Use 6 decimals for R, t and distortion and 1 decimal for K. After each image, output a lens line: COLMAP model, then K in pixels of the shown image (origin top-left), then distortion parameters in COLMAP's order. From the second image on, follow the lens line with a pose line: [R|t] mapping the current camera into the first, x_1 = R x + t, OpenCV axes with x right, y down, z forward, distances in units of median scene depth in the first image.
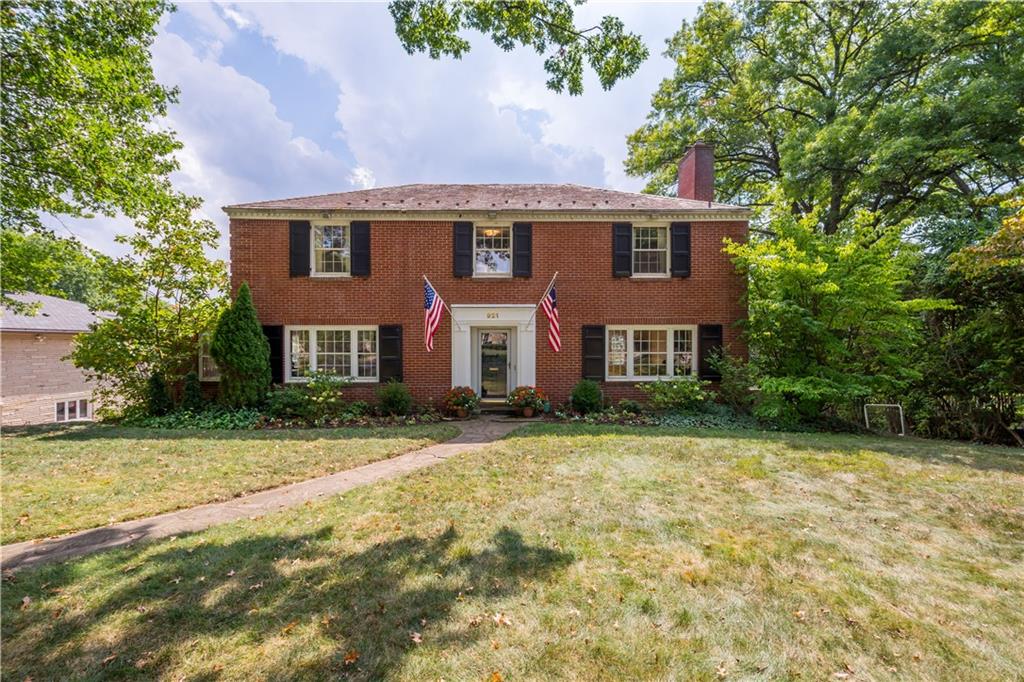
lens RADIAL K [[446.9, 0, 512.1], [0, 446.9, 349.0], [0, 0, 1]] dist [0.005588, 0.000287]
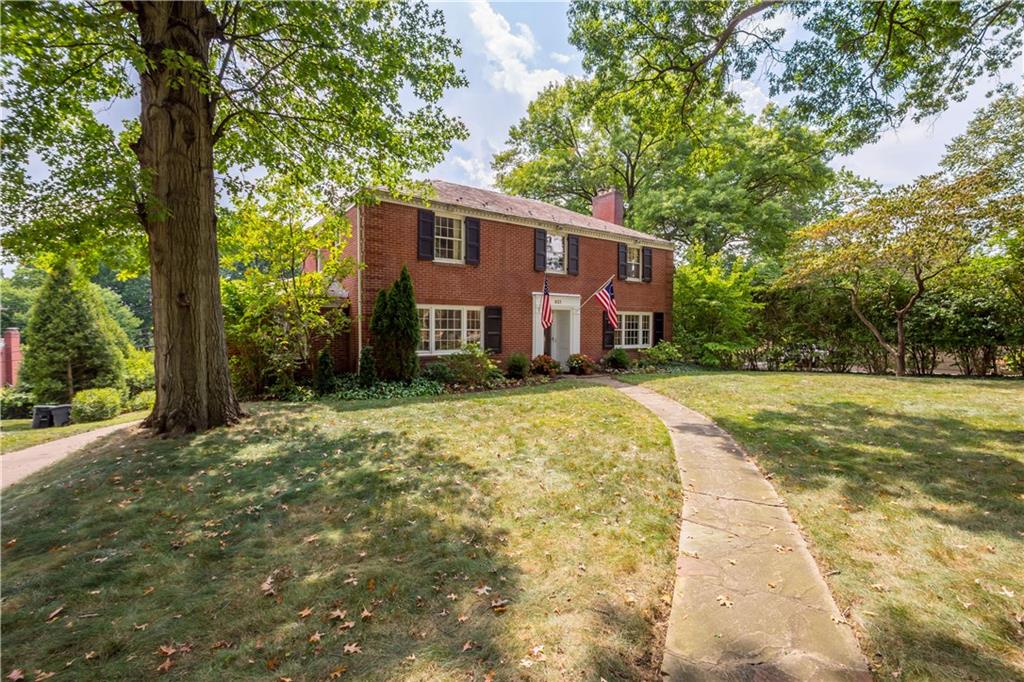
lens RADIAL K [[446.9, 0, 508.5], [0, 446.9, 335.1], [0, 0, 1]] dist [0.005588, 0.000287]
pose [[0.815145, -0.006571, 0.579219, -0.929614], [-0.005001, 0.999819, 0.018381, 0.001309], [-0.579235, -0.017880, 0.814964, -0.016896]]
